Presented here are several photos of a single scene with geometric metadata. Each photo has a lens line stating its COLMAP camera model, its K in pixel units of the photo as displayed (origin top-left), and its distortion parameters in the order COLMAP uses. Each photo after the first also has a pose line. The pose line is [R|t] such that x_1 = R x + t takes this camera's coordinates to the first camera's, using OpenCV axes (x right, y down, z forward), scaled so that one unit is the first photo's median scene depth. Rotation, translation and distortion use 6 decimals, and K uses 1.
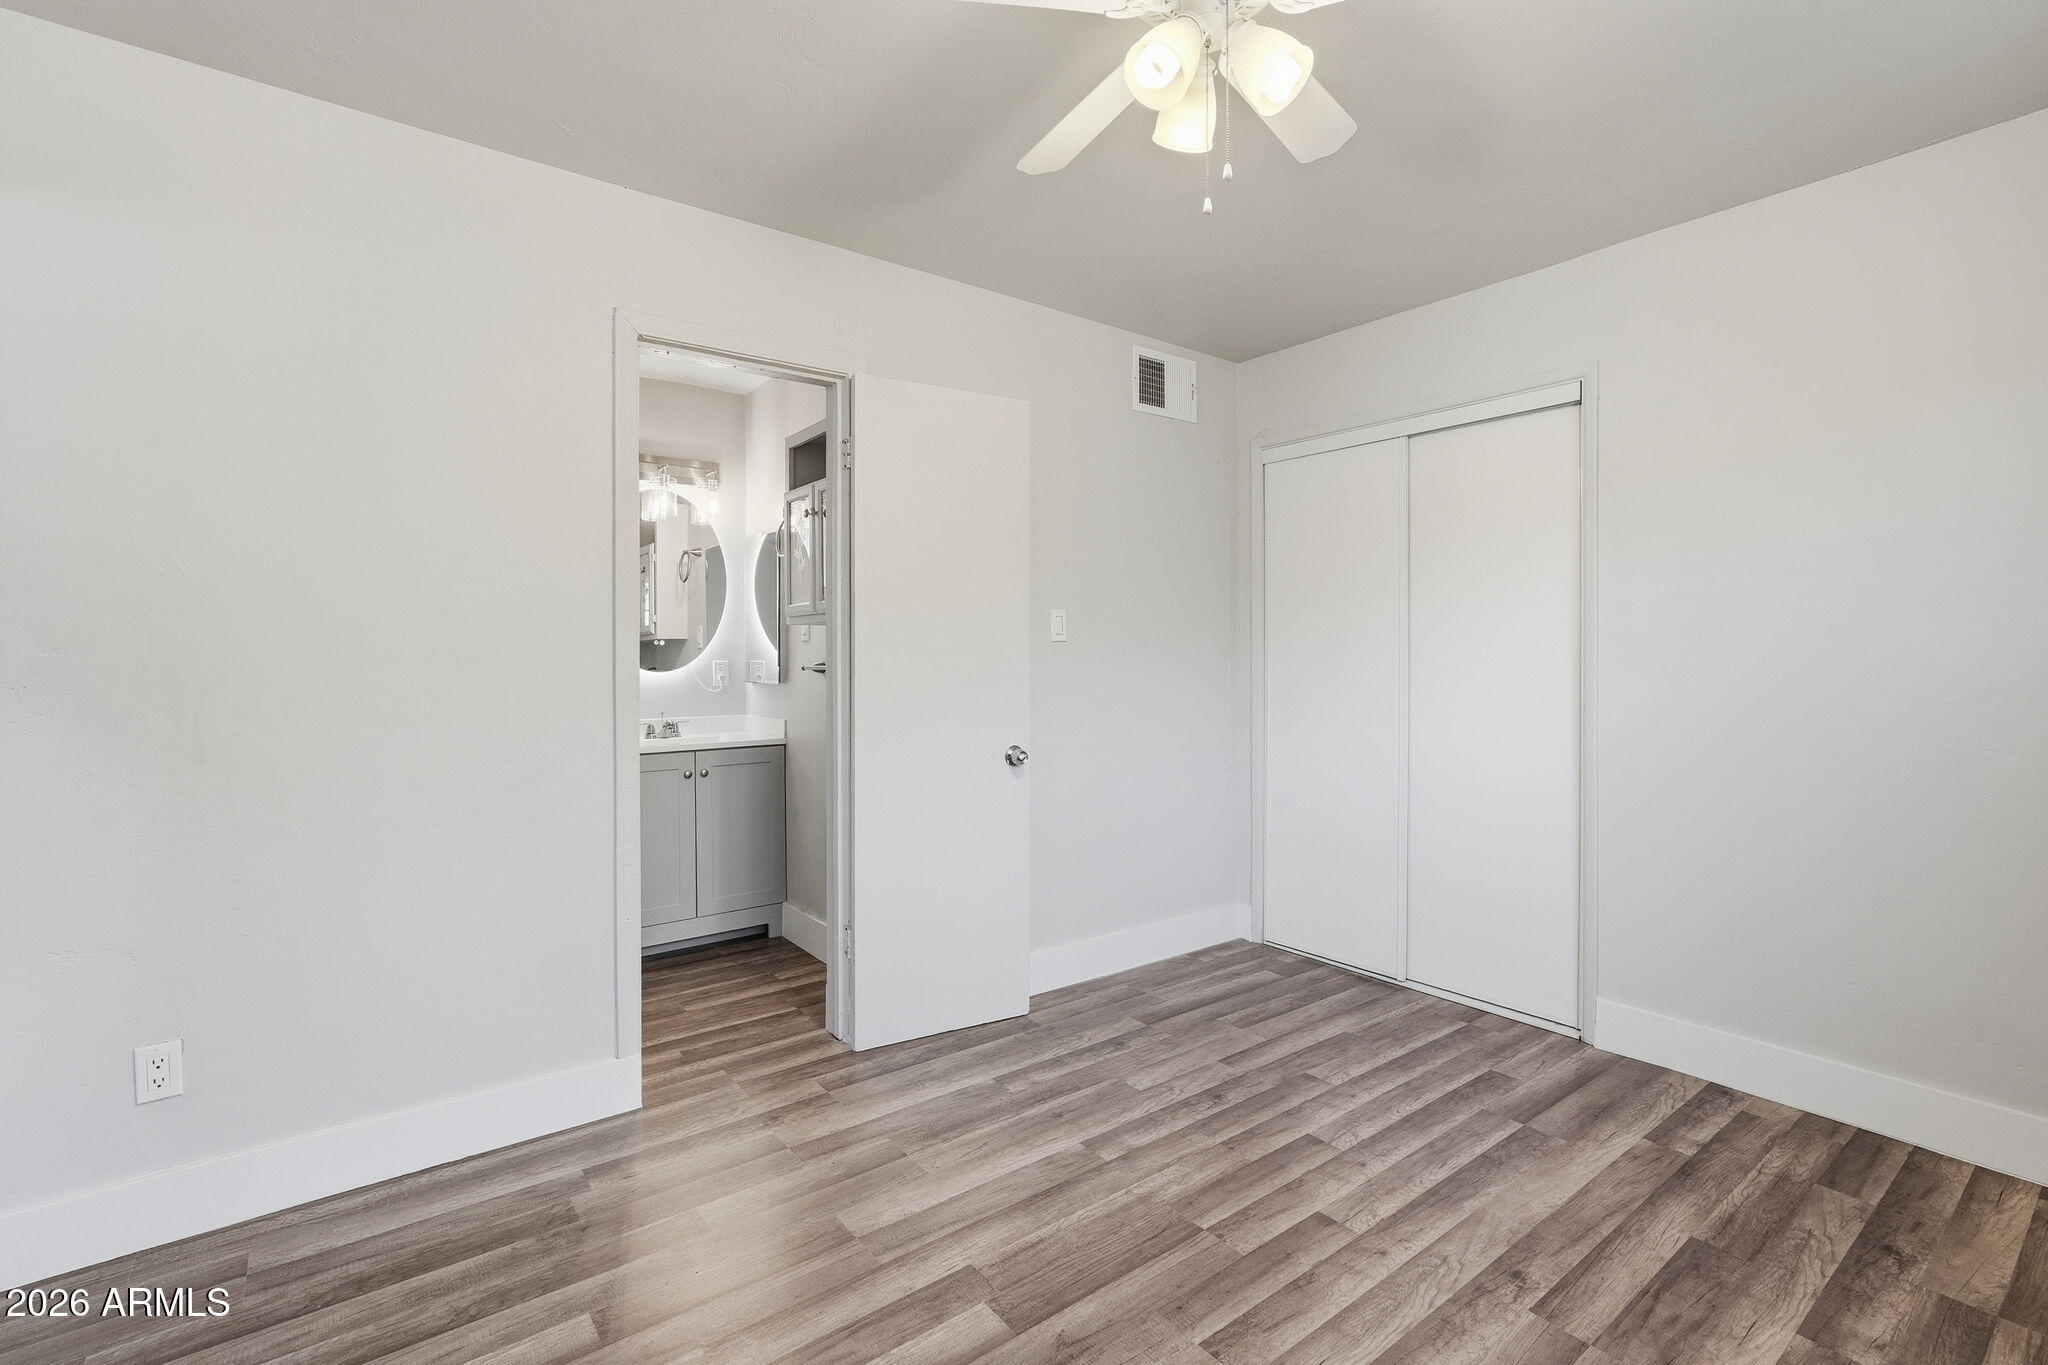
lens RADIAL K [[924.1, 0, 1024.4], [0, 924.1, 665.8], [0, 0, 1]] dist [-0.001924, 0.000322]
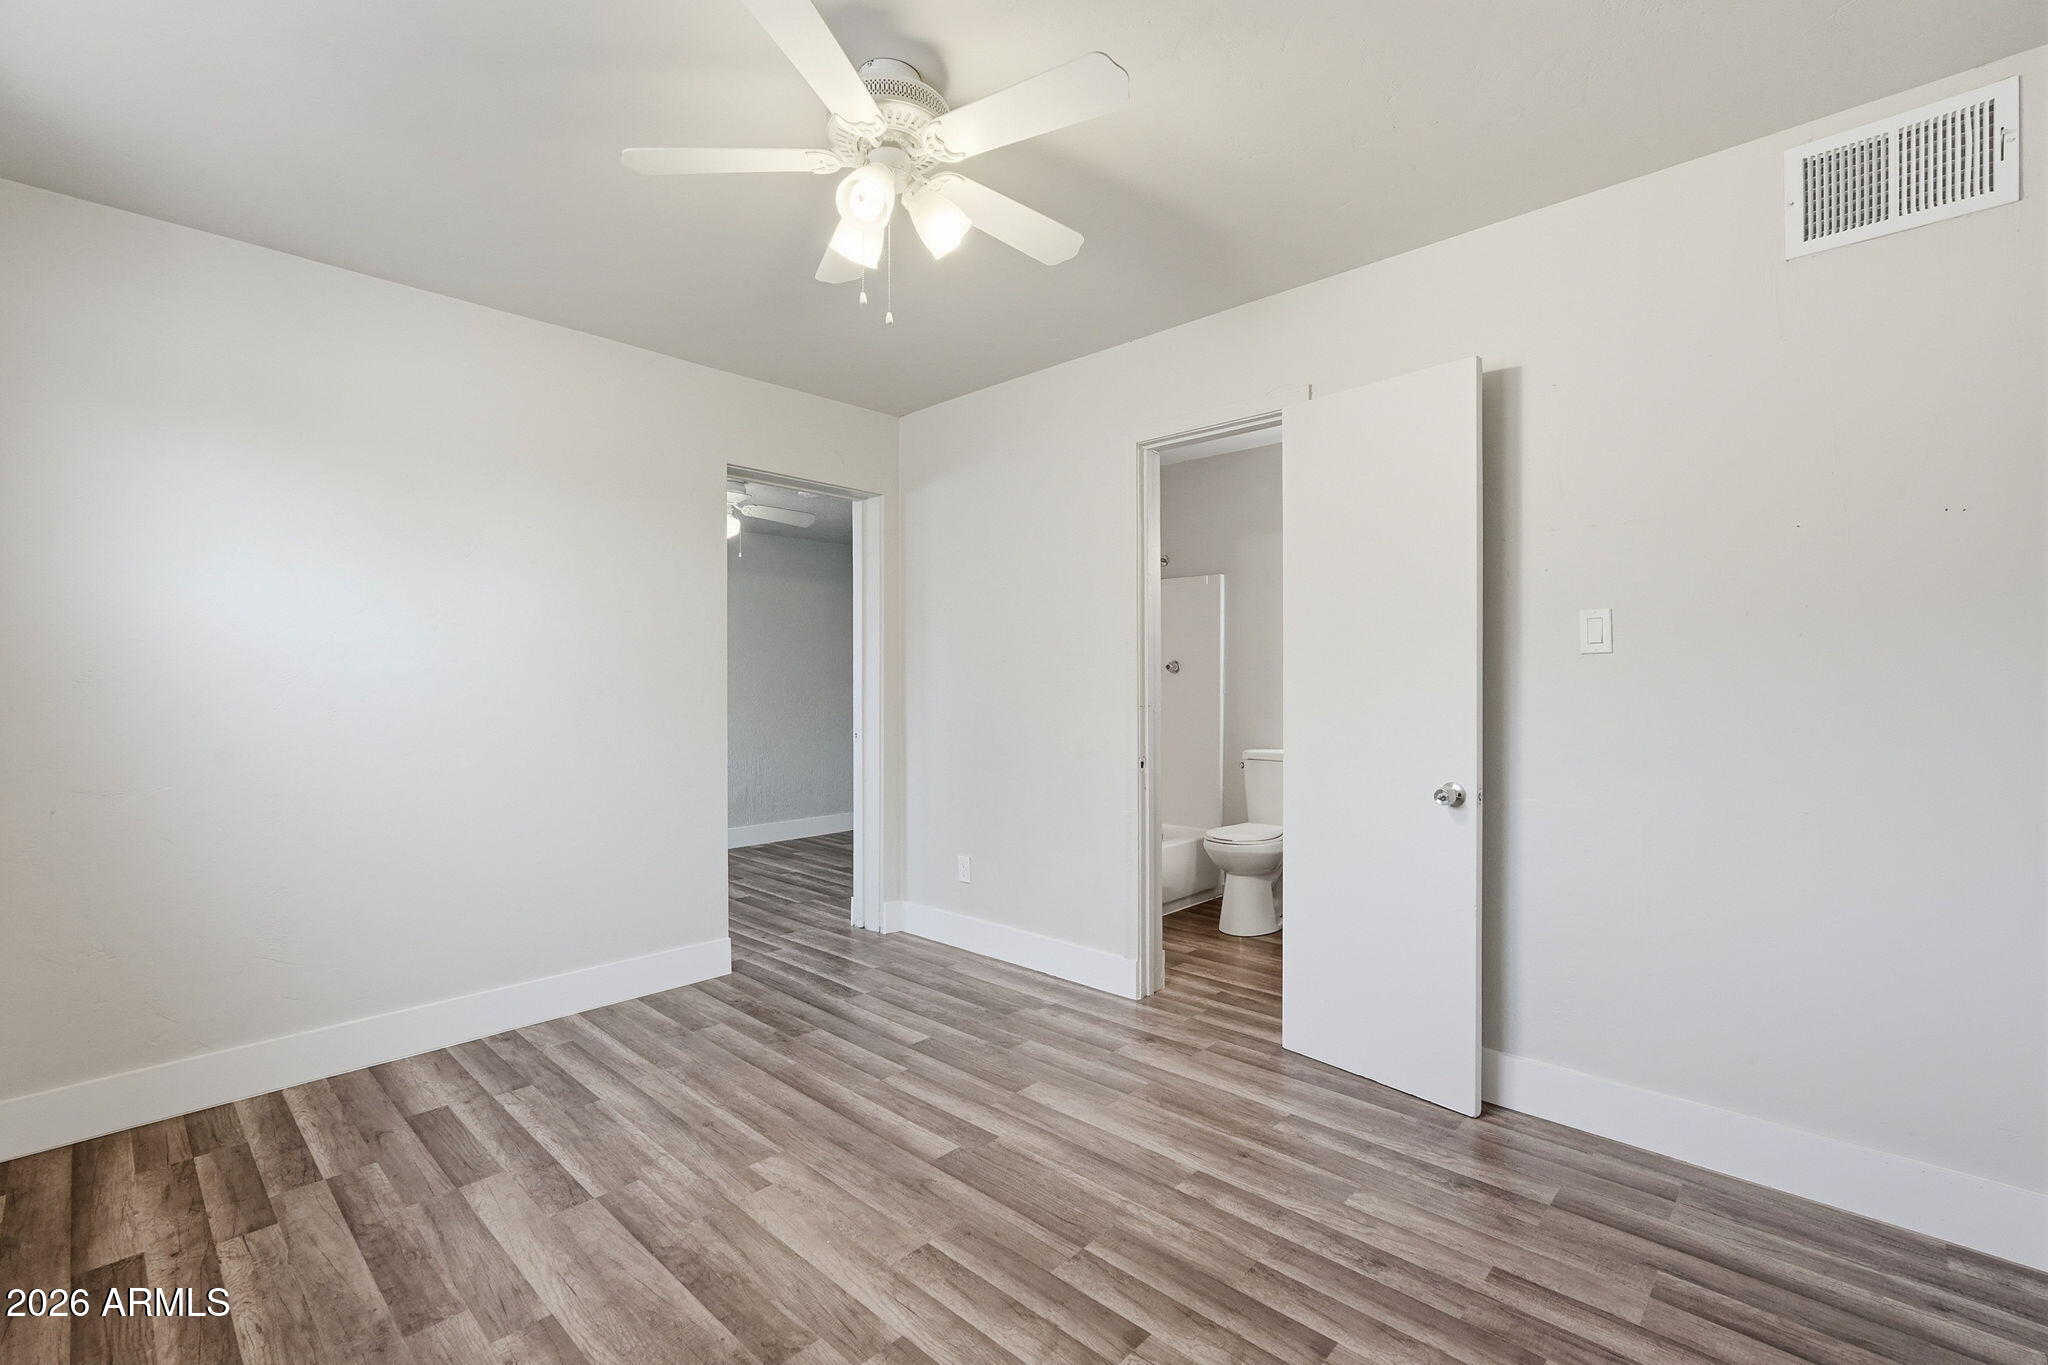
lens RADIAL K [[896.1, 0, 1013.0], [0, 896.1, 676.6], [0, 0, 1]] dist [-0.002486, 0.007014]
pose [[0.151590, -0.005359, -0.988429, 0.909535], [0.000490, 0.999986, -0.005347, -0.004680], [0.988443, 0.000326, 0.151591, 0.614170]]
